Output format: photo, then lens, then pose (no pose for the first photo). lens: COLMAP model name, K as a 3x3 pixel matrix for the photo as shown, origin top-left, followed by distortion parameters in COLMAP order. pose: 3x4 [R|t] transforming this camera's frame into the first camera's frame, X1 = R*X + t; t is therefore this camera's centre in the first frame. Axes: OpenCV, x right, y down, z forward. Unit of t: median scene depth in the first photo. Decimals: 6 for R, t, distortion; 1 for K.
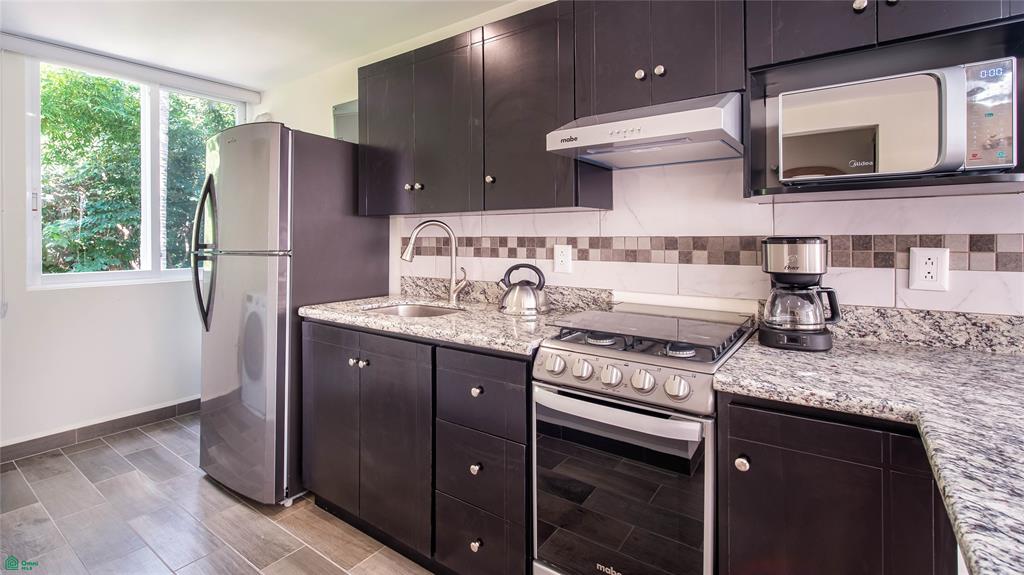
lens RADIAL K [[457.5, 0, 504.6], [0, 457.5, 230.3], [0, 0, 1]] dist [-0.000037, -0.000119]
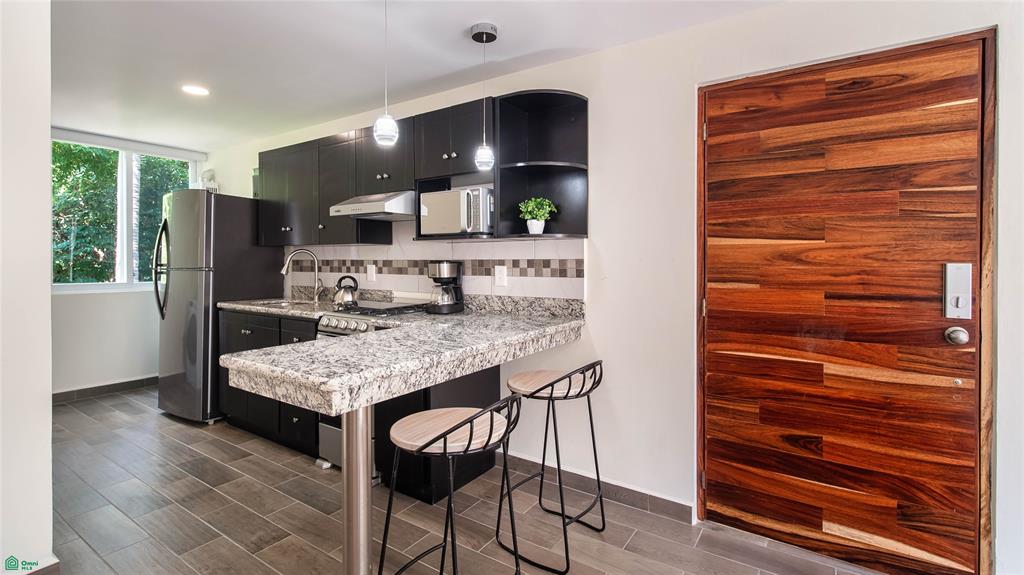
lens RADIAL K [[481.7, 0, 505.4], [0, 481.7, 254.3], [0, 0, 1]] dist [-0.002792, -0.000611]
pose [[0.999906, 0.005435, 0.012590, 0.549088], [-0.005445, 0.999985, 0.000710, -0.009929], [-0.012586, -0.000778, 0.999920, -0.720156]]
